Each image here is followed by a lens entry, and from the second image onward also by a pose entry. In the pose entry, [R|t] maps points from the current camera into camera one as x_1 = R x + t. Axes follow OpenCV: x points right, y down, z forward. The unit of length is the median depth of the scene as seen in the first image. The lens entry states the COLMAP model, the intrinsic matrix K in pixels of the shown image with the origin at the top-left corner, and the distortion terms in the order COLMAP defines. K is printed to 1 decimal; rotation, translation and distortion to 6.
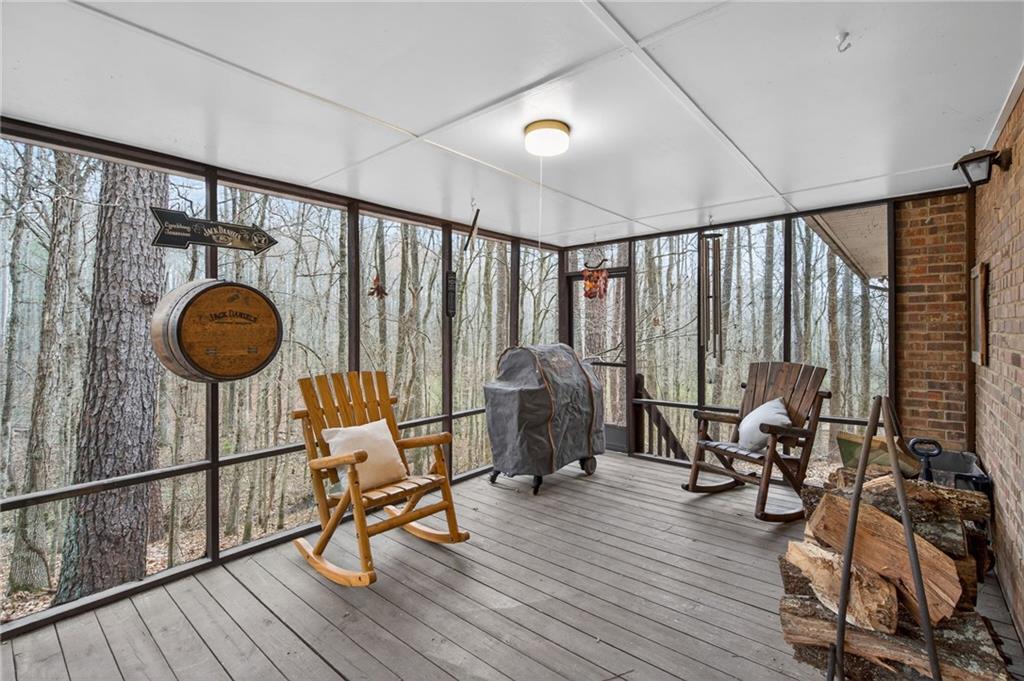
lens RADIAL K [[461.5, 0, 512.0], [0, 461.5, 340.5], [0, 0, 1]] dist [0.000338, 0.000075]
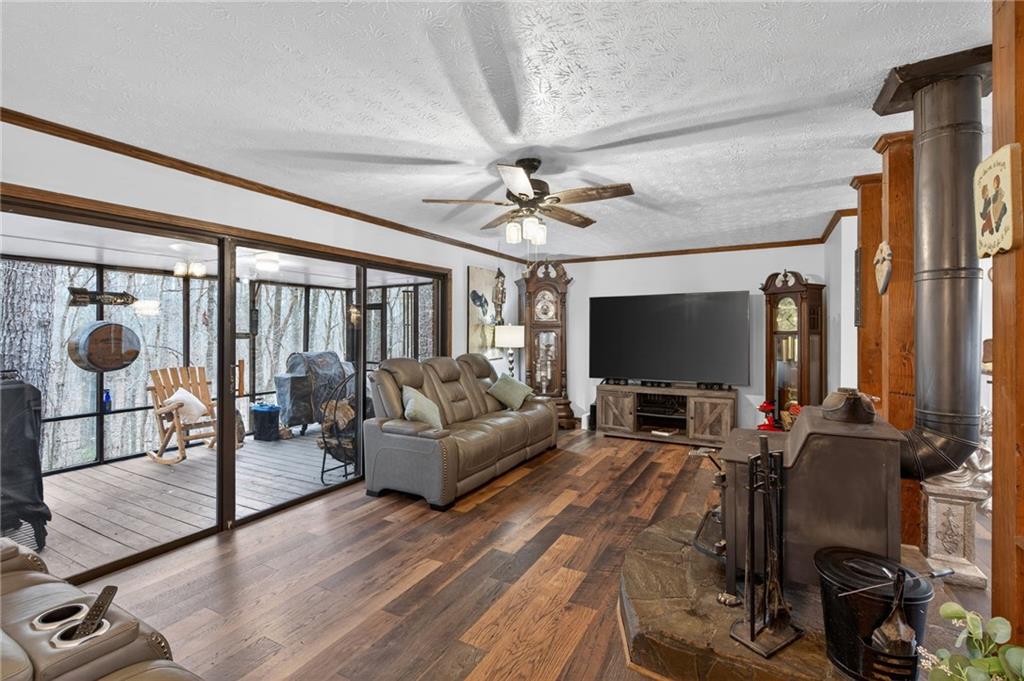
lens RADIAL K [[461.5, 0, 512.0], [0, 461.5, 340.5], [0, 0, 1]] dist [0.000338, 0.000075]
pose [[0.981481, -0.001384, 0.191555, 0.500530], [0.002682, 0.999975, -0.006513, -0.020789], [-0.191541, 0.006906, 0.981460, -0.906774]]
